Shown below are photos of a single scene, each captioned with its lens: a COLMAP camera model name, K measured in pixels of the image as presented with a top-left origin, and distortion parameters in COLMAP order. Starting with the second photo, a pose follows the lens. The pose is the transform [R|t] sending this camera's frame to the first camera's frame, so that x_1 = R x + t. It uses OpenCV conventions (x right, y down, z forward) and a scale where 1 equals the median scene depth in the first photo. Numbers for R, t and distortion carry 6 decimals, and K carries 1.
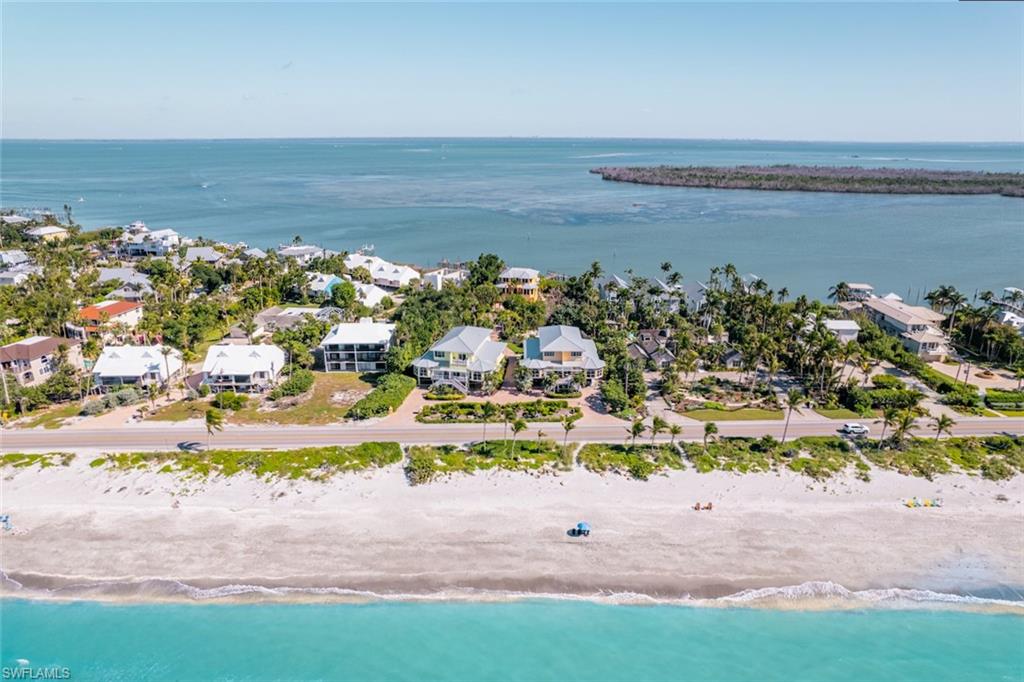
lens RADIAL K [[661.1, 0, 511.2], [0, 661.1, 350.1], [0, 0, 1]] dist [-0.083310, 0.085279]
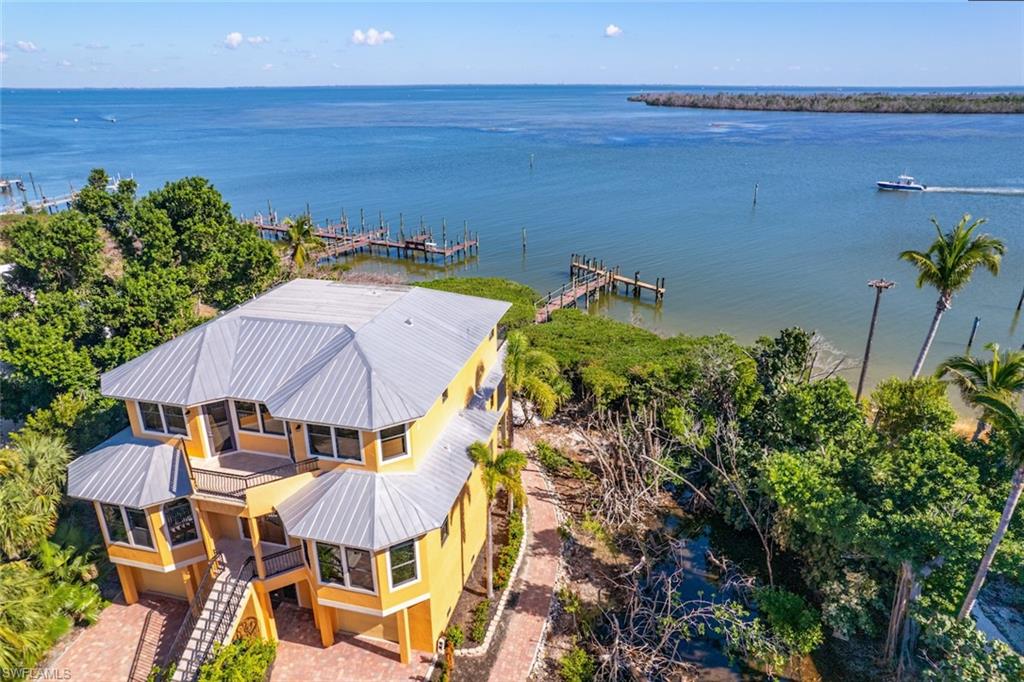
lens RADIAL K [[661.1, 0, 511.2], [0, 661.1, 350.1], [0, 0, 1]] dist [-0.083310, 0.085279]
pose [[0.999364, 0.009811, -0.034292, 0.015372], [-0.007405, 0.997549, 0.069584, -0.038579], [0.034891, -0.069286, 0.996987, 0.280125]]
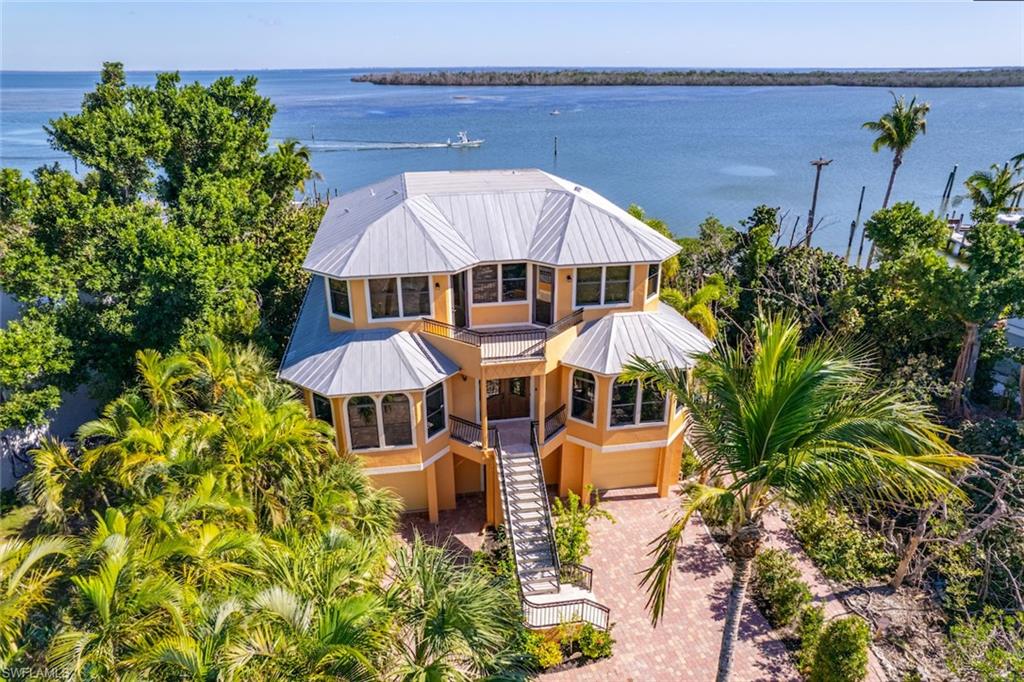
lens RADIAL K [[661.1, 0, 511.2], [0, 661.1, 350.1], [0, 0, 1]] dist [-0.083310, 0.085279]
pose [[0.931420, -0.151720, 0.330813, -0.007758], [0.120611, 0.986276, 0.112747, -0.033434], [-0.343379, -0.065115, 0.936937, 0.282177]]
